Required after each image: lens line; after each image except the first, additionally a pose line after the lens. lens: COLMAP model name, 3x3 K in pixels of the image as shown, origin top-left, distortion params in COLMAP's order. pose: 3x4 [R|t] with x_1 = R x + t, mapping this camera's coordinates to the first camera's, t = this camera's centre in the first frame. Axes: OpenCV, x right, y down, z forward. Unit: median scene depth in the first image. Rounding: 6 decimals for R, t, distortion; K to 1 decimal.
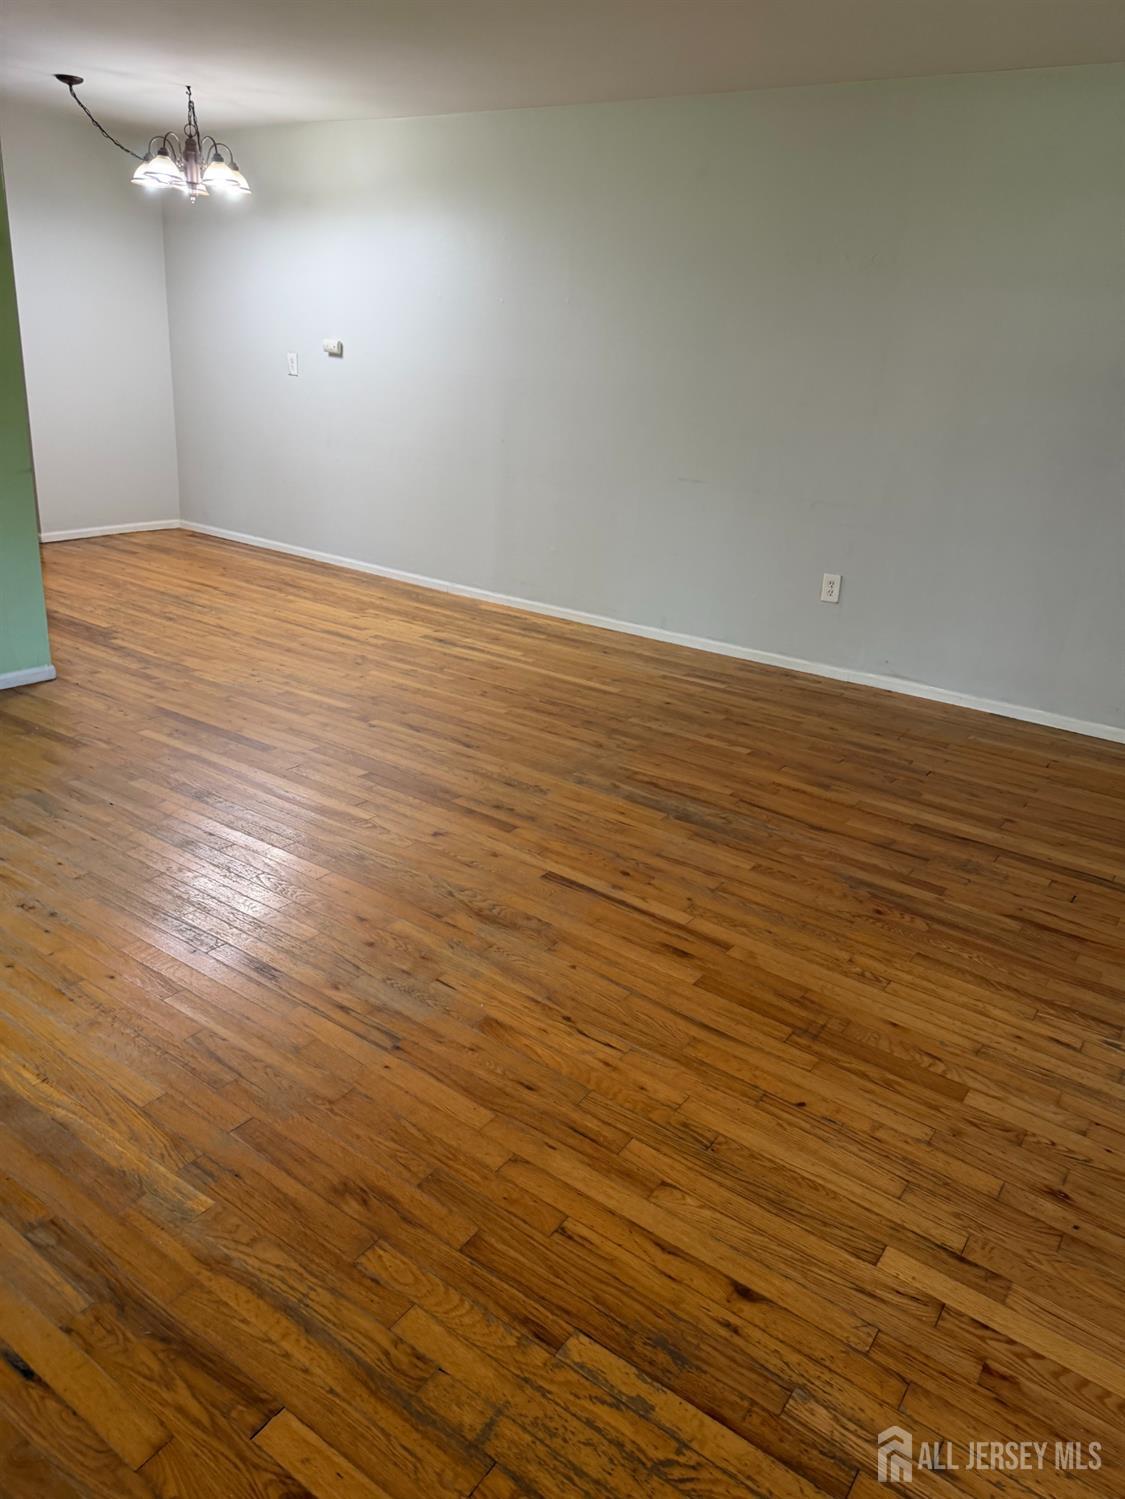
lens RADIAL K [[1051.3, 0, 574.8], [0, 1051.3, 747.3], [0, 0, 1]] dist [0.100283, -0.149183]
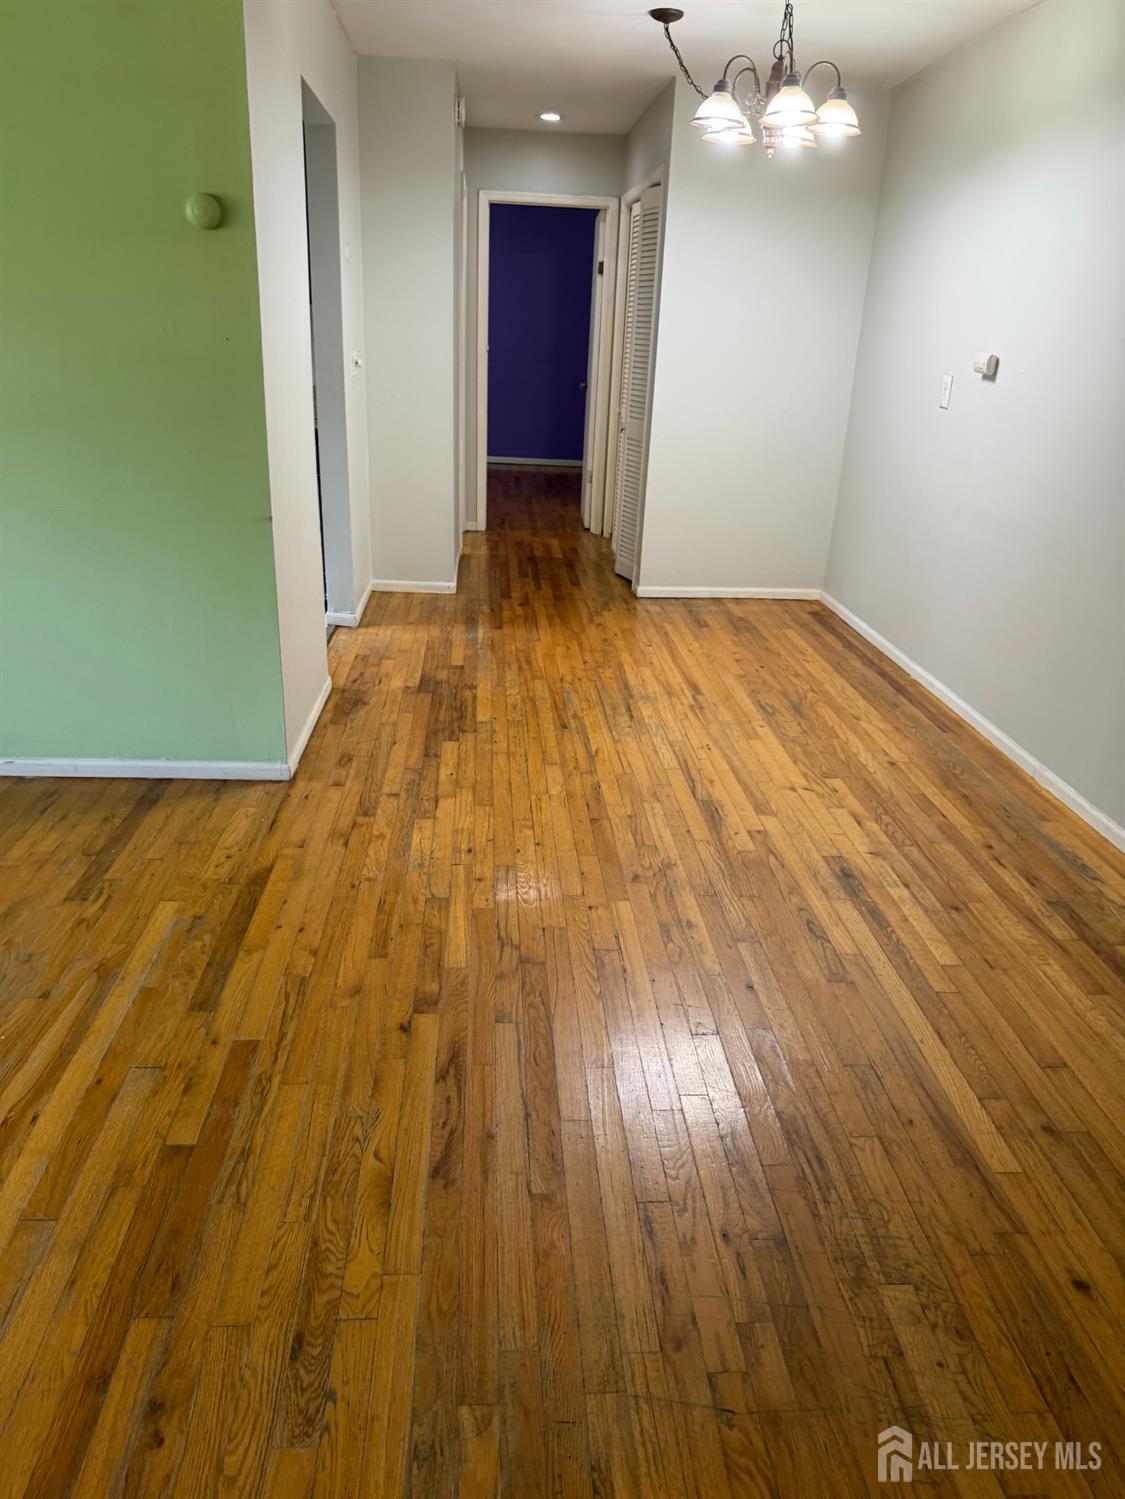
lens RADIAL K [[1051.3, 0, 574.8], [0, 1051.3, 747.3], [0, 0, 1]] dist [0.100283, -0.149183]
pose [[0.626593, 0.248140, -0.738788, 0.243679], [-0.273108, 0.957759, 0.090053, -0.245008], [0.729927, 0.145343, 0.667894, 0.714821]]
